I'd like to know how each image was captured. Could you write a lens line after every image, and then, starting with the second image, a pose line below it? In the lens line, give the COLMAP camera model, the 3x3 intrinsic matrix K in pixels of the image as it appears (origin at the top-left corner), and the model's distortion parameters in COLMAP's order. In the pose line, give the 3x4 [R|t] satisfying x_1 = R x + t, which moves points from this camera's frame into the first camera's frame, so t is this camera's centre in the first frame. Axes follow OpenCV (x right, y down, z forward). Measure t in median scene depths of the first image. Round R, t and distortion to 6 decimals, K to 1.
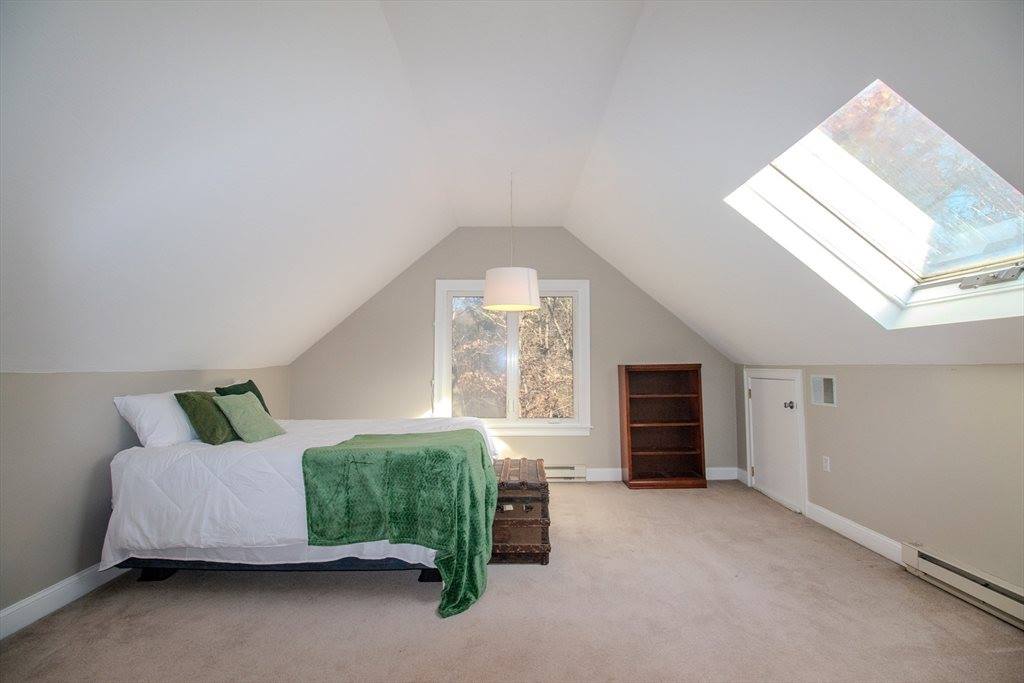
lens RADIAL K [[472.2, 0, 512.0], [0, 472.2, 341.5], [0, 0, 1]] dist [-0.003790, -0.000733]
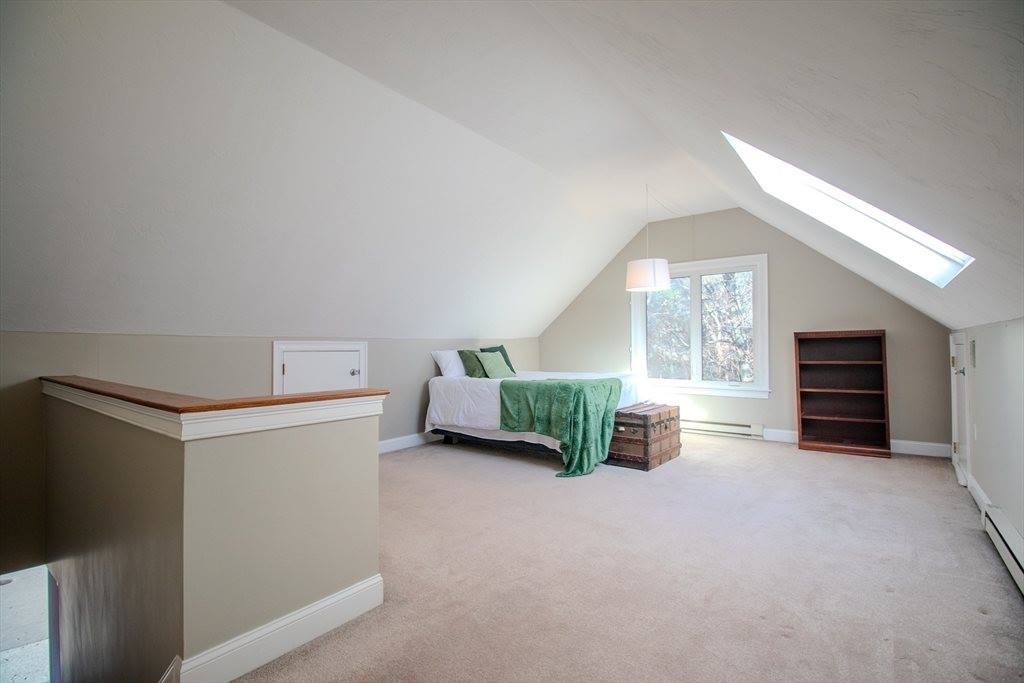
lens RADIAL K [[477.4, 0, 512.0], [0, 477.4, 341.5], [0, 0, 1]] dist [0.001091, 0.000057]
pose [[0.789018, -0.004689, -0.614353, 0.633065], [0.034060, 0.998767, 0.036121, 0.016030], [0.613426, -0.049425, 0.788204, -0.361504]]
